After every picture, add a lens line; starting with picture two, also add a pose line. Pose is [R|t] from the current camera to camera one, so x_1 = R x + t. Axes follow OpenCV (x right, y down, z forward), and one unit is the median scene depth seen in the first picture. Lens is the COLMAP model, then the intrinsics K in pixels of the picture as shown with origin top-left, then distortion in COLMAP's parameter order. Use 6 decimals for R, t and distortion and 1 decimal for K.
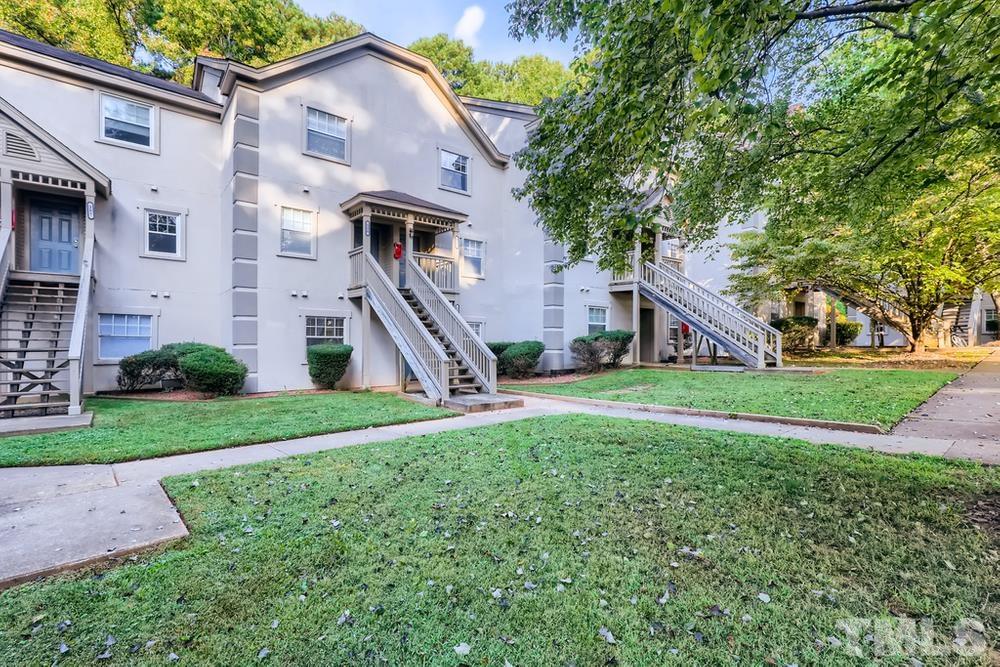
lens RADIAL K [[461.4, 0, 503.4], [0, 461.4, 339.9], [0, 0, 1]] dist [-0.002299, 0.000756]
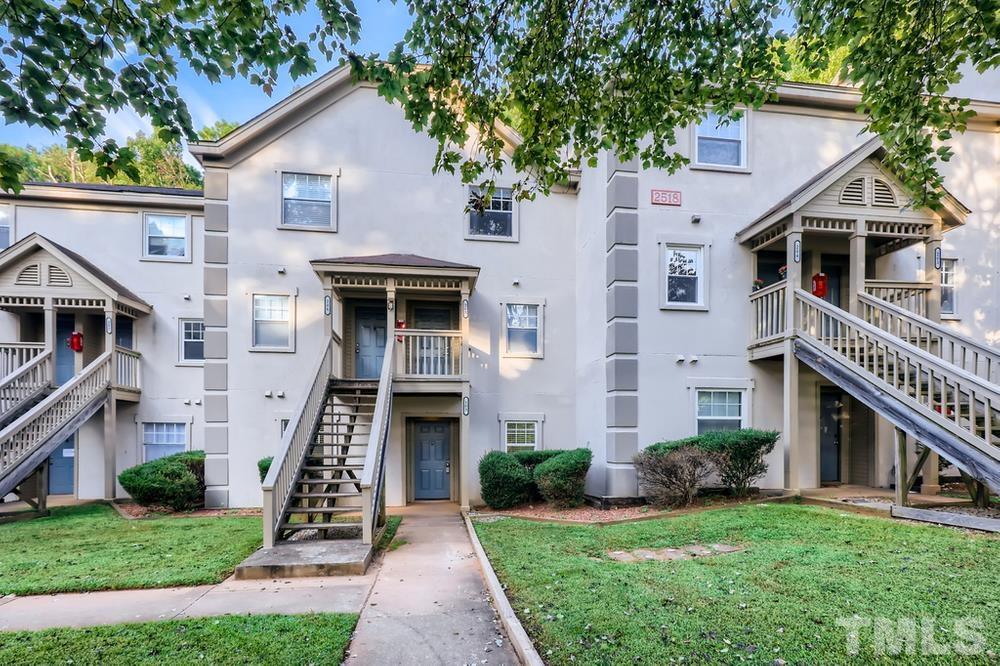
lens RADIAL K [[490.6, 0, 499.6], [0, 490.6, 439.0], [0, 0, 1]] dist [0.000110, -0.000887]
pose [[0.849834, -0.003243, -0.527041, 0.372297], [0.007011, 0.999962, 0.005153, -0.017554], [0.527004, -0.008074, 0.849824, 0.426811]]
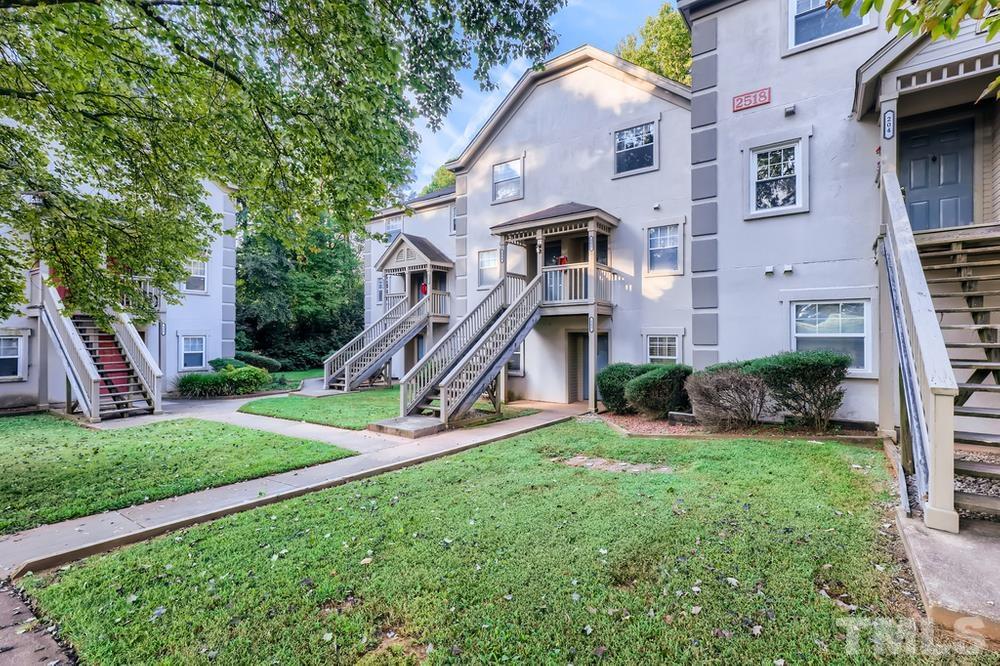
lens RADIAL K [[461.4, 0, 503.4], [0, 461.4, 339.4], [0, 0, 1]] dist [-0.002299, 0.000756]
pose [[0.241468, 0.000955, -0.970408, 0.753171], [0.002352, 0.999996, 0.001569, -0.040843], [0.970406, -0.002662, 0.241465, 0.701293]]
